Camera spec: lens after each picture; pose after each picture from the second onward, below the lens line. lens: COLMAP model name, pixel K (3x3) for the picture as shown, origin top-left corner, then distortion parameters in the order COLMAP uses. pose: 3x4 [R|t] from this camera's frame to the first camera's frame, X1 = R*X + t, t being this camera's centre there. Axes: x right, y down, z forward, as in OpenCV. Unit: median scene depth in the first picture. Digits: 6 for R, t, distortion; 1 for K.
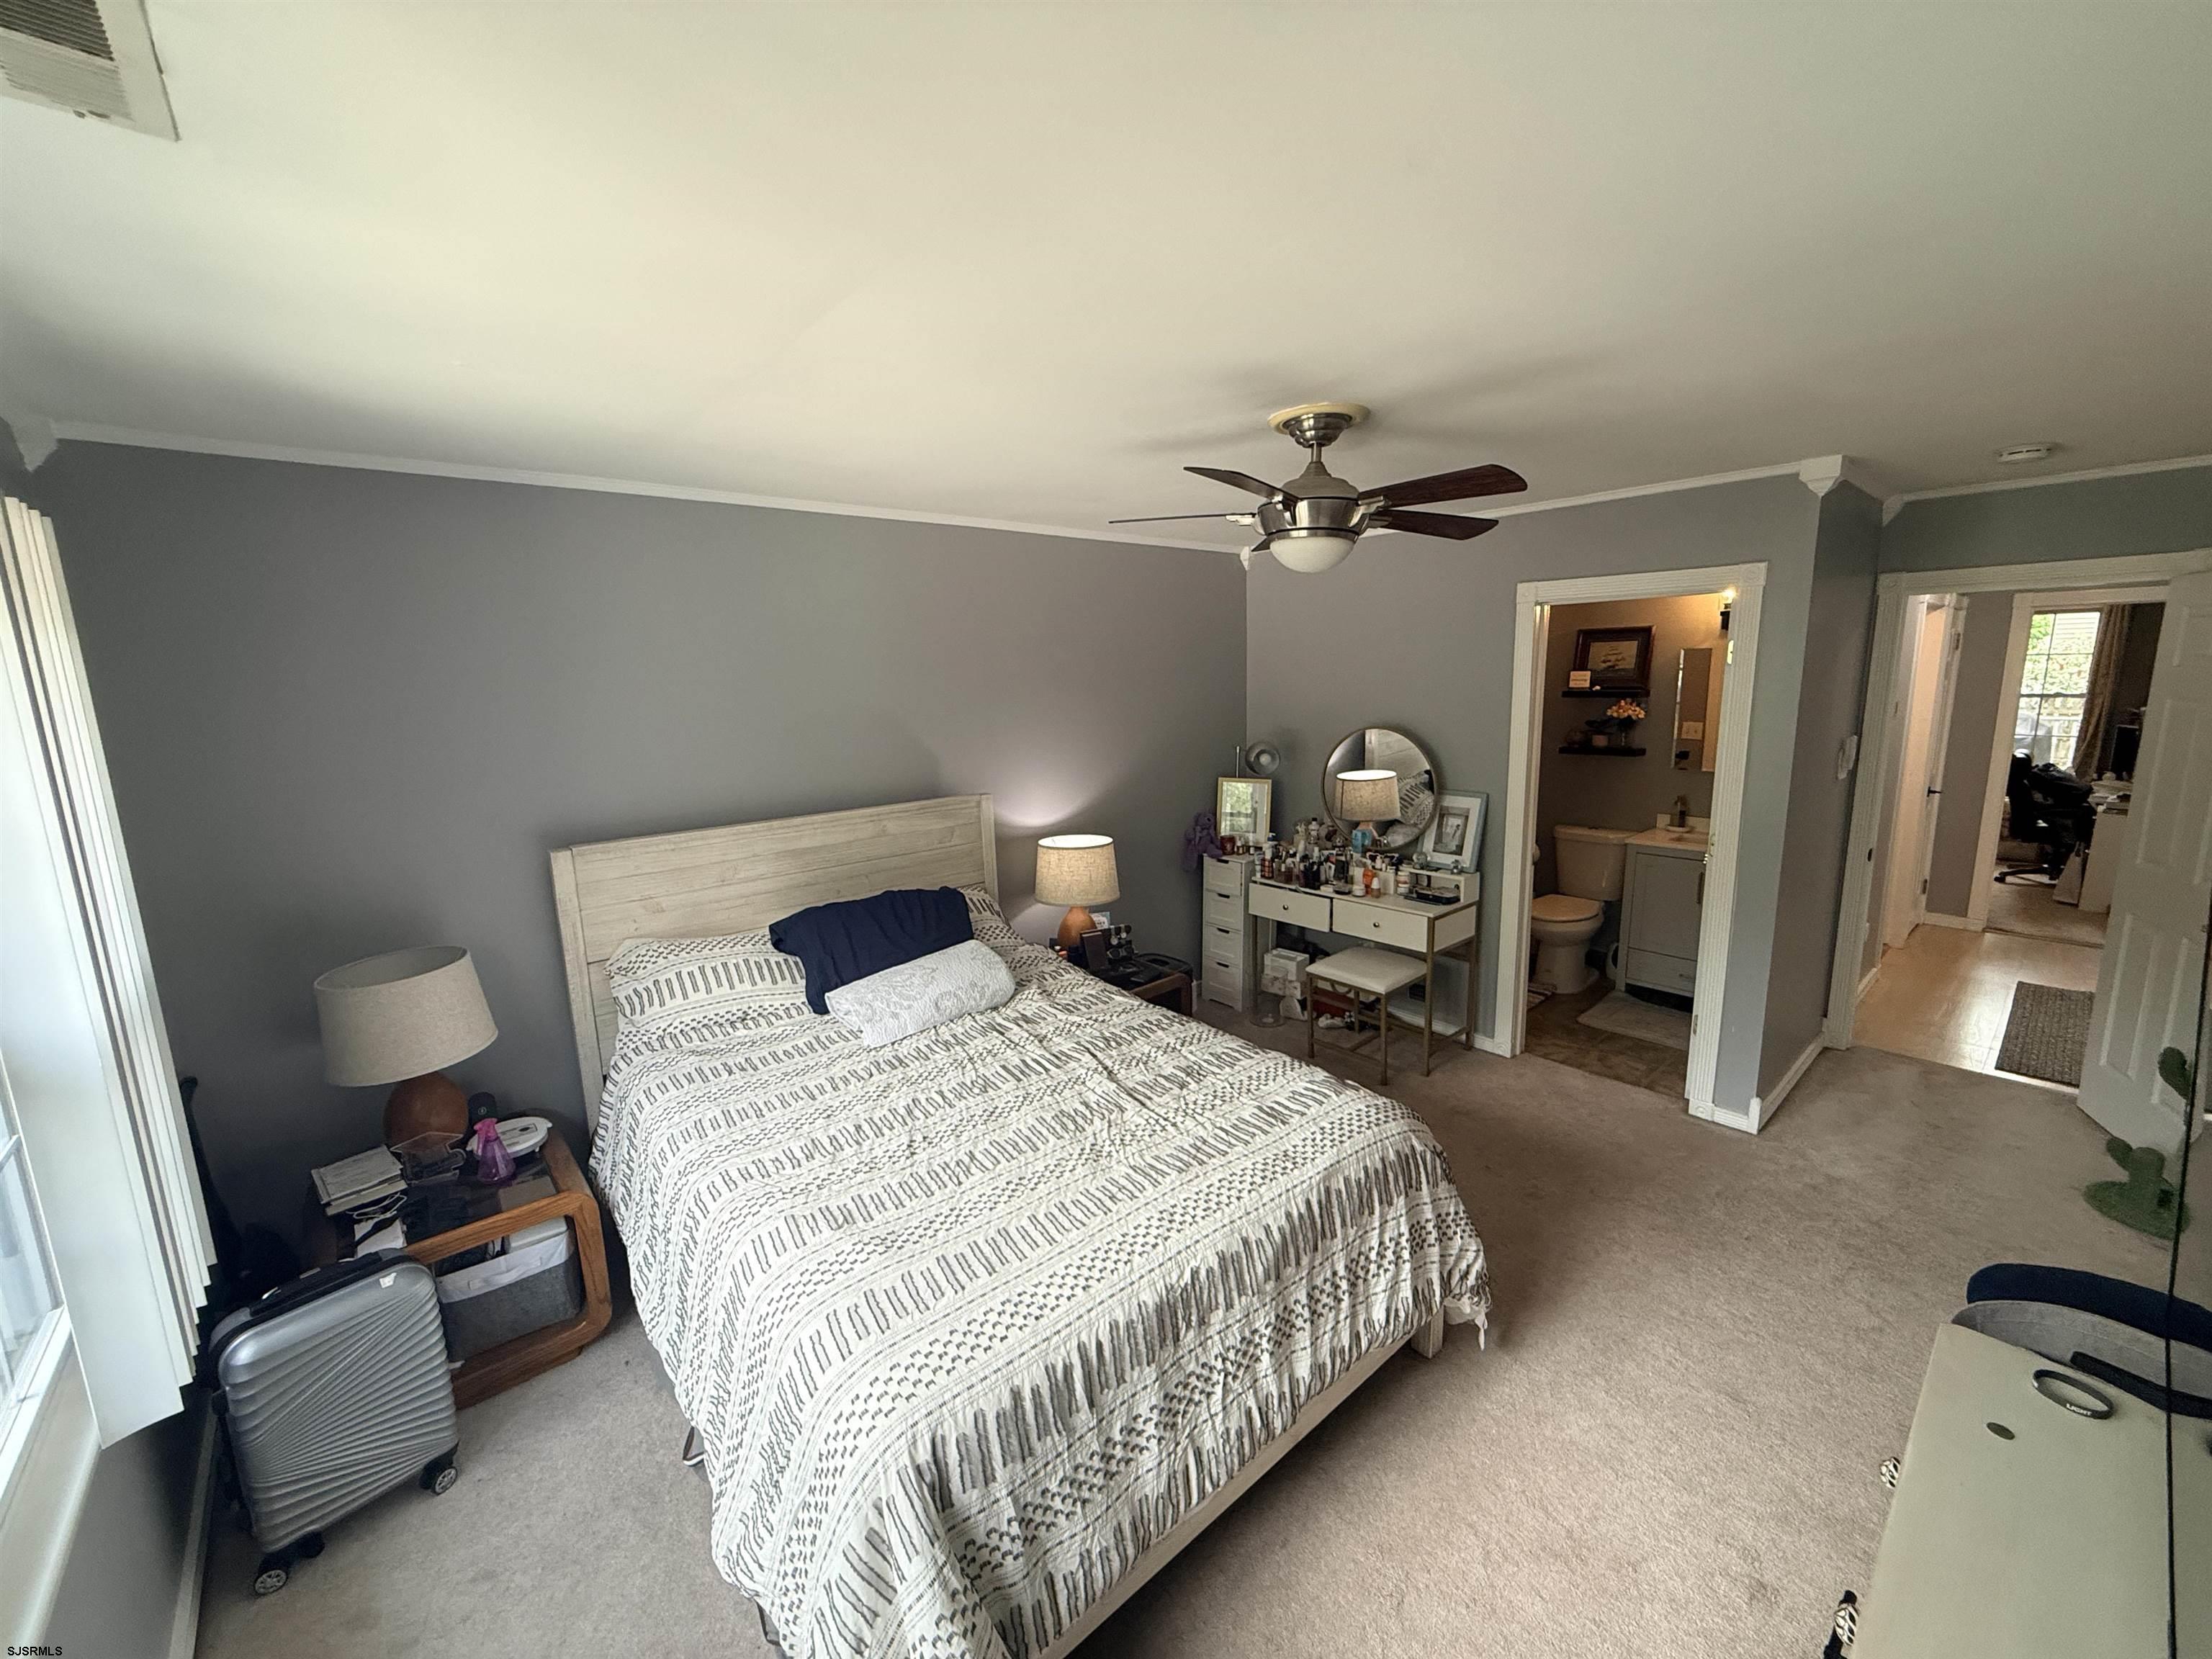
lens RADIAL K [[879.8, 0, 1111.1], [0, 879.8, 832.5], [0, 0, 1]] dist [-0.000463, 0.000169]
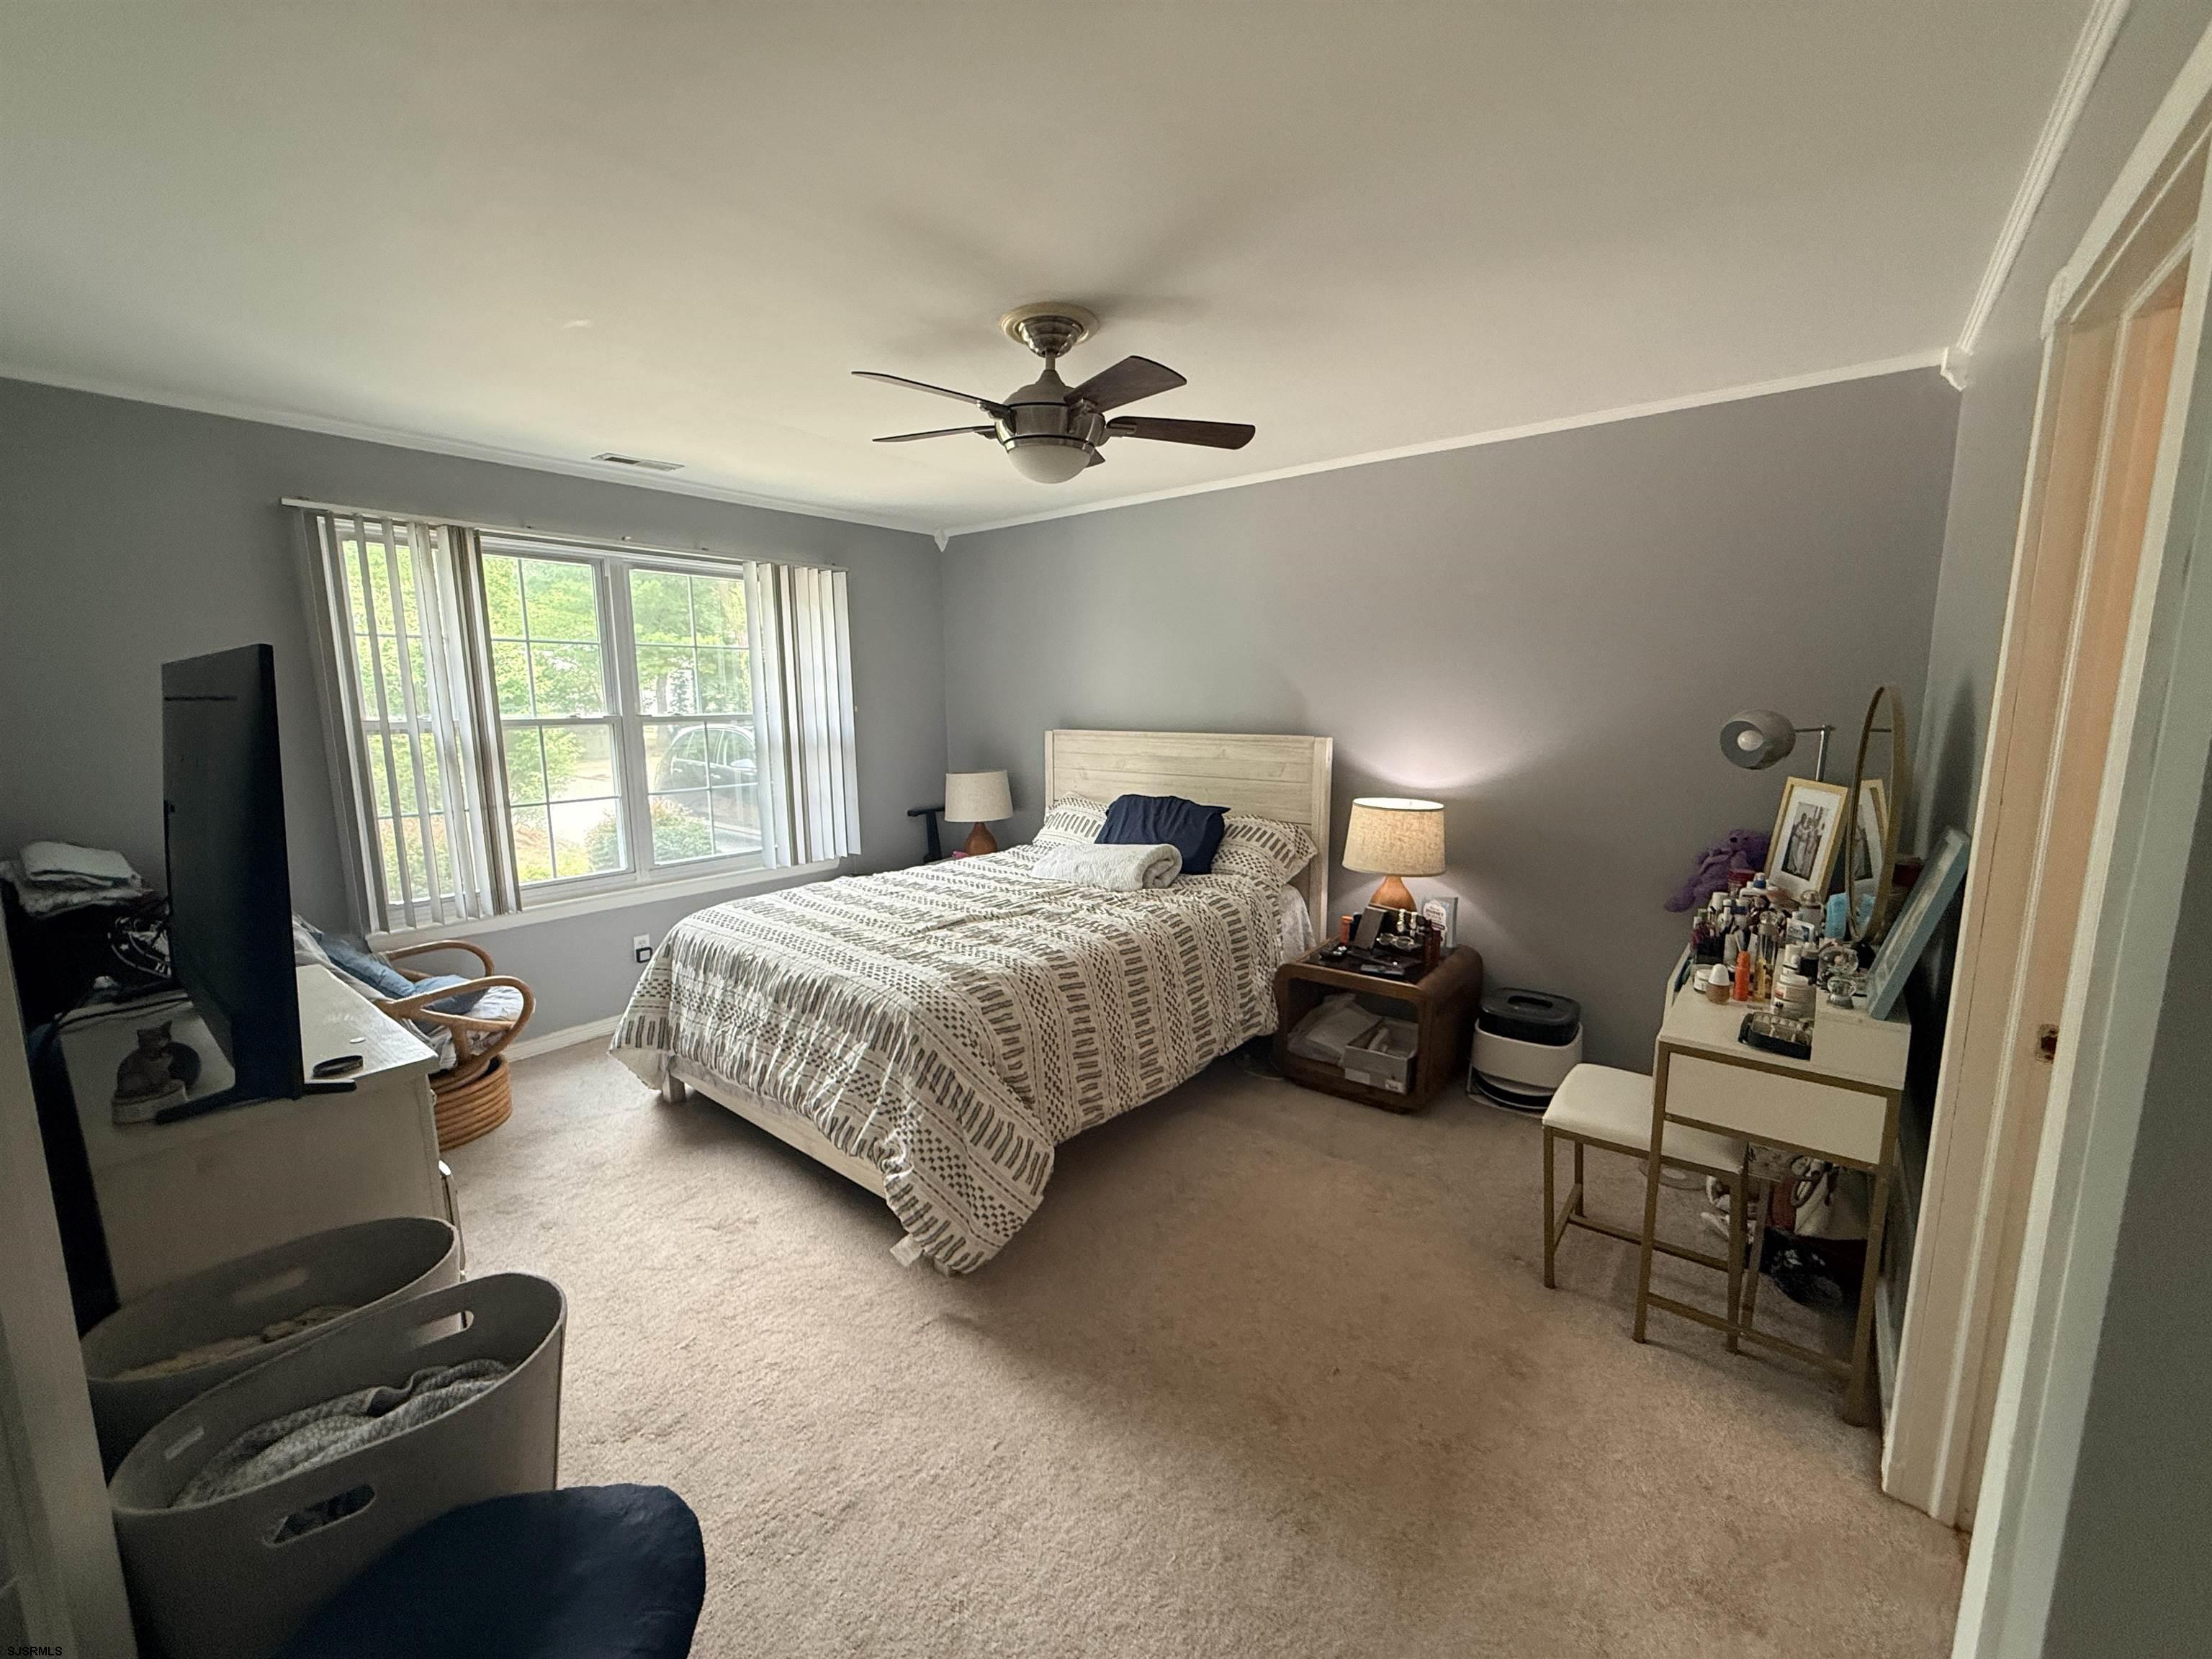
lens RADIAL K [[879.8, 0, 1105.4], [0, 879.8, 826.9], [0, 0, 1]] dist [-0.000463, 0.000169]
pose [[0.171141, 0.176460, -0.969316, 1.074412], [-0.168972, 0.974511, 0.147573, -0.066679], [0.970649, 0.138531, 0.196595, 0.761413]]
